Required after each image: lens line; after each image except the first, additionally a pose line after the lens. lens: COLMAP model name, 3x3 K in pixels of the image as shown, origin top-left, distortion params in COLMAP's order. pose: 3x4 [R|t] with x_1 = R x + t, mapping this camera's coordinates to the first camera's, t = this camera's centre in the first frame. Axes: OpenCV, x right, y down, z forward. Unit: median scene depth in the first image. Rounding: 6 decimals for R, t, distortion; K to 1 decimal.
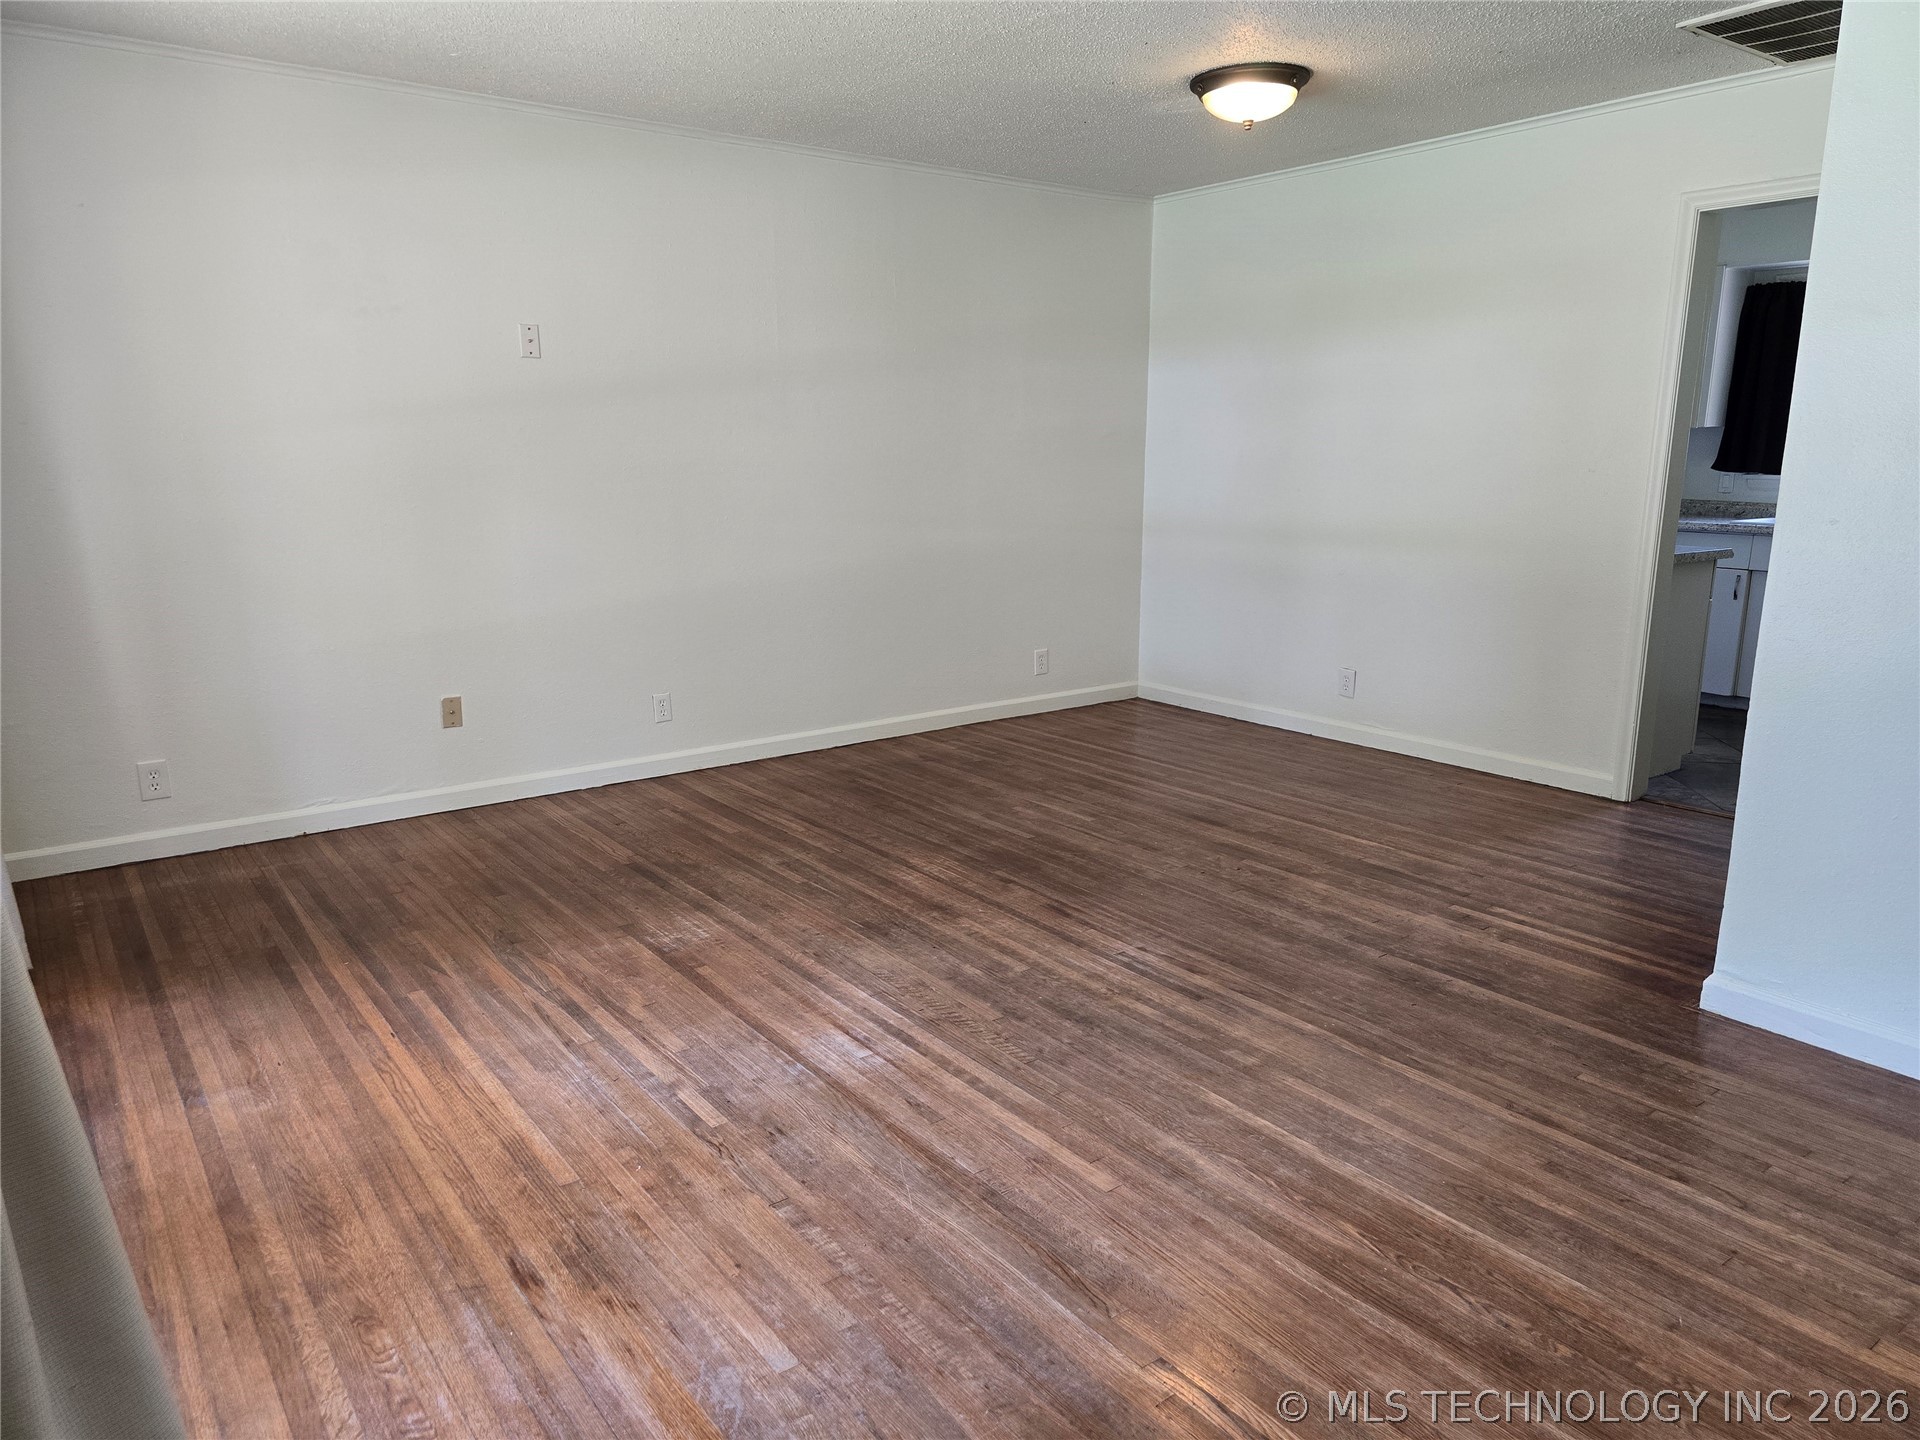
lens RADIAL K [[1288.8, 0, 959.9], [0, 1288.8, 717.9], [0, 0, 1]] dist [0.057613, -0.047543]
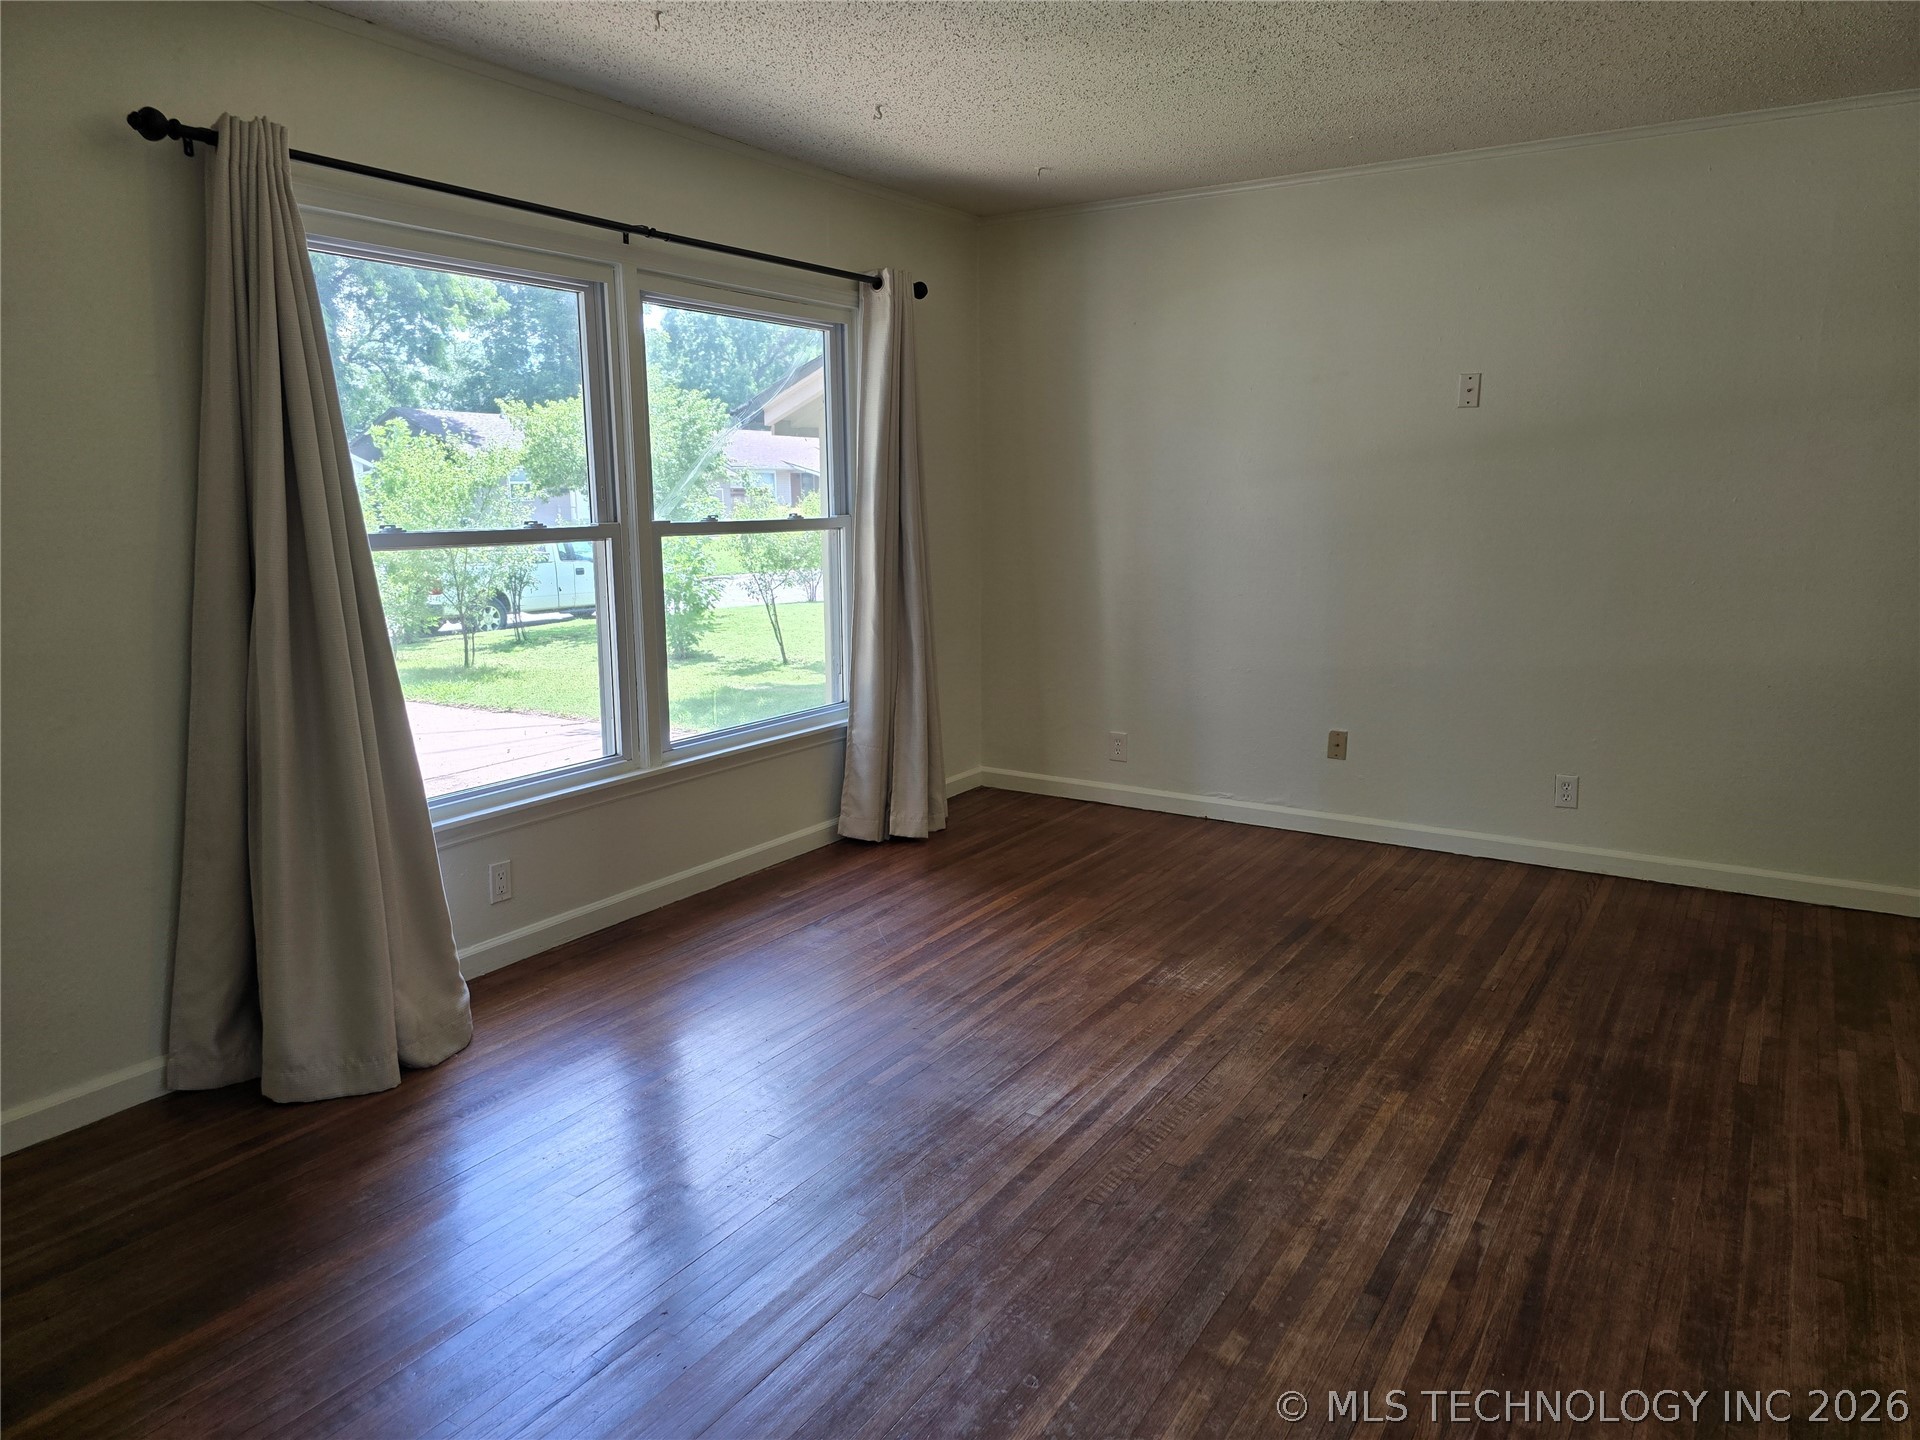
lens RADIAL K [[1288.8, 0, 973.8], [0, 1288.8, 710.9], [0, 0, 1]] dist [0.057613, -0.047543]
pose [[0.355509, 0.167306, -0.919577, 0.669923], [-0.190572, 0.976157, 0.103925, -0.120150], [0.915039, 0.138299, 0.378916, 0.456228]]
